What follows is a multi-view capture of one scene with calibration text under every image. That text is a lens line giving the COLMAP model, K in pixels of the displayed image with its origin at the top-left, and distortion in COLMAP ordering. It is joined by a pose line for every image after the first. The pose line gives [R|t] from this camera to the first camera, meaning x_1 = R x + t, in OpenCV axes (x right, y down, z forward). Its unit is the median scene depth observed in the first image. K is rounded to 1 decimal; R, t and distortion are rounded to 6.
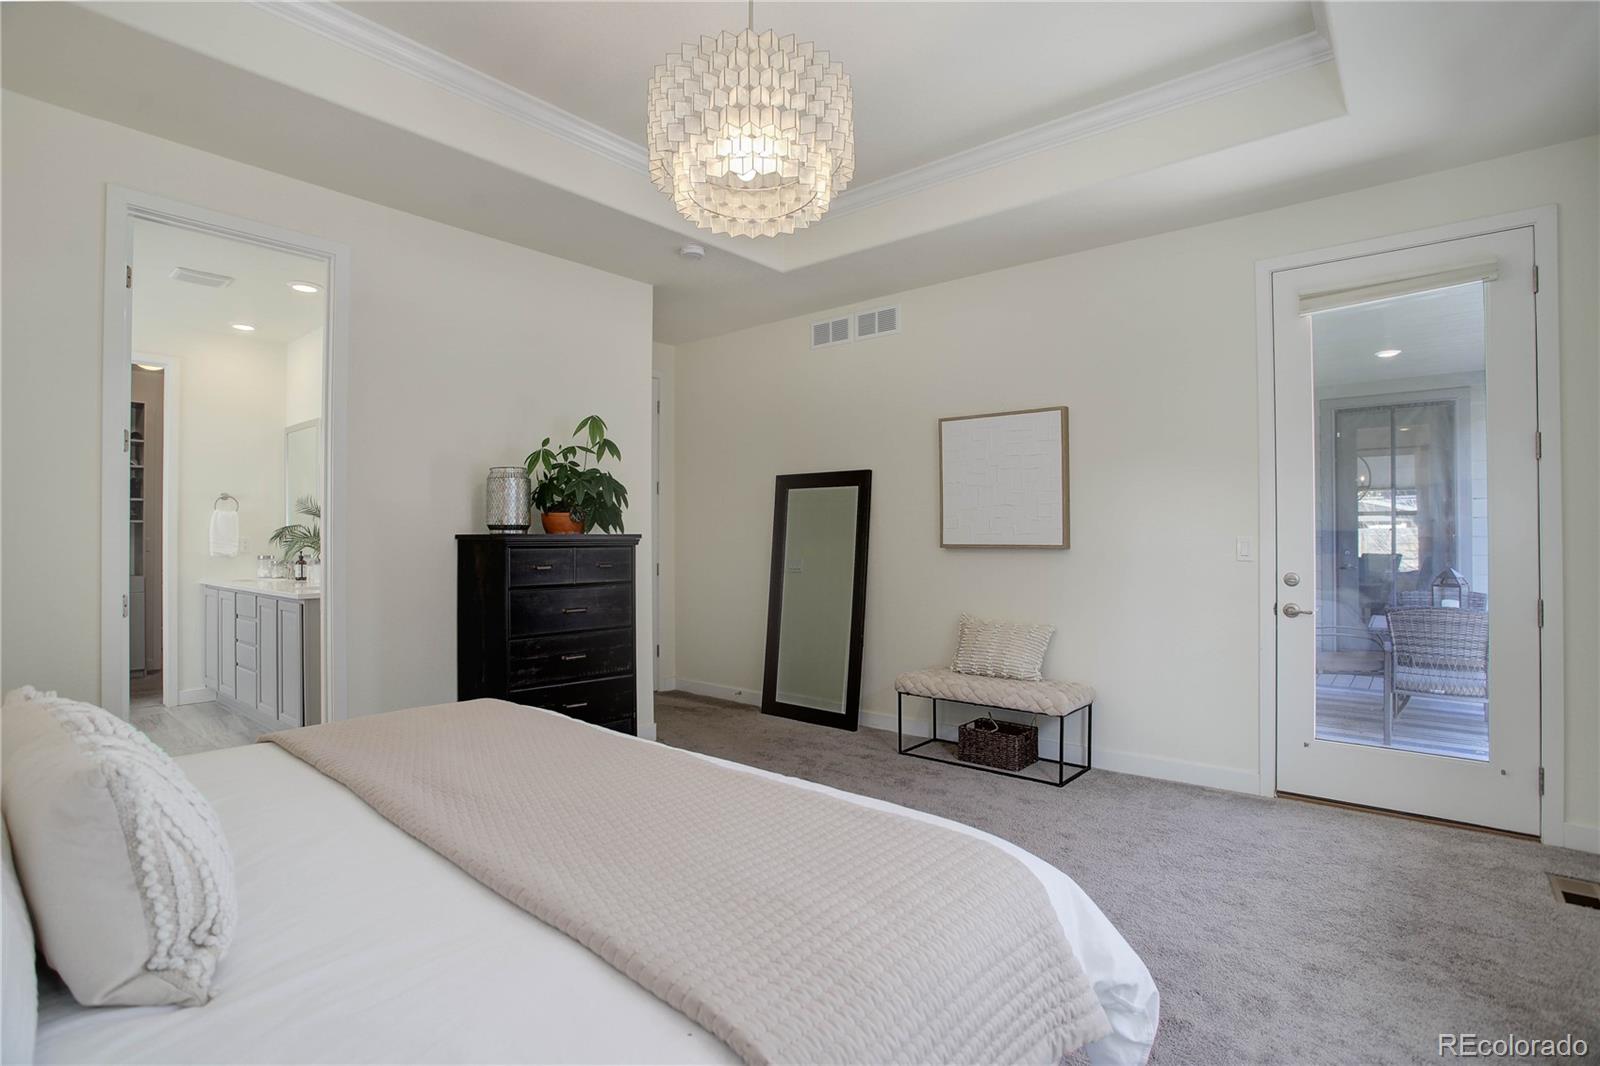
lens RADIAL K [[779.8, 0, 798.7], [0, 779.8, 532.0], [0, 0, 1]] dist [-0.063883, 0.023812]
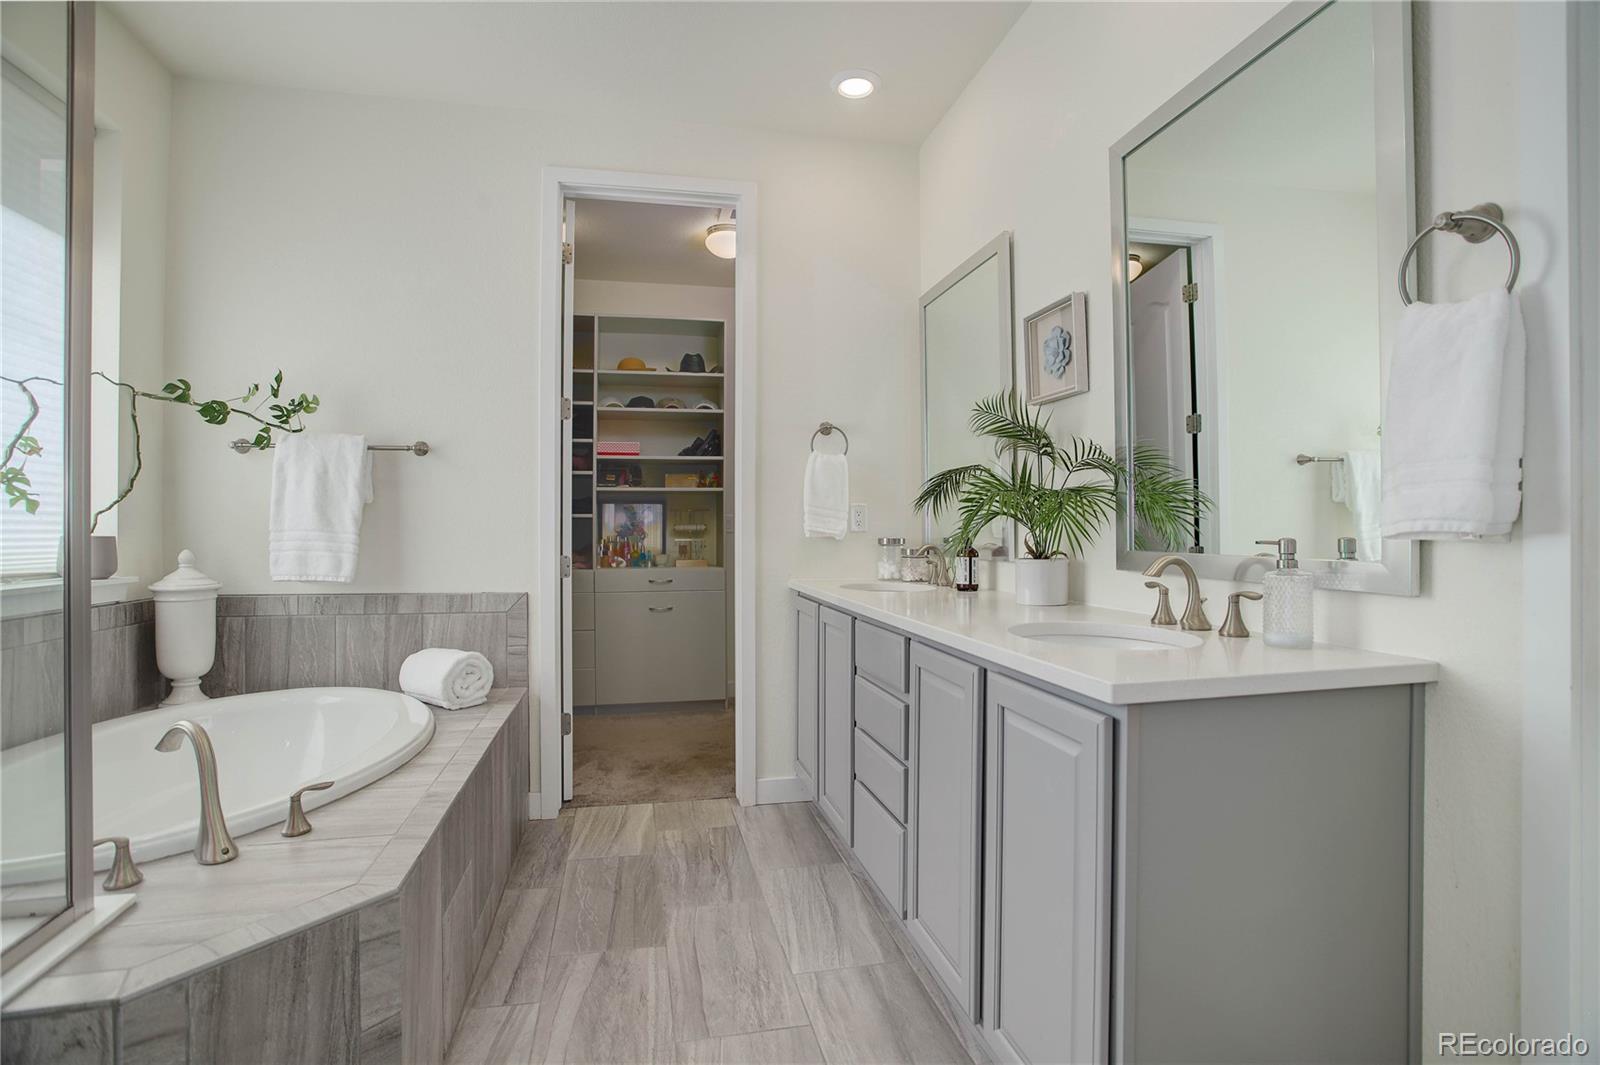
lens RADIAL K [[779.8, 0, 803.2], [0, 779.8, 529.7], [0, 0, 1]] dist [-0.063883, 0.023812]
pose [[0.792413, 0.001058, -0.609984, -0.444270], [0.002764, 0.999982, 0.005325, 0.023197], [0.609979, -0.005906, 0.792396, 0.564579]]
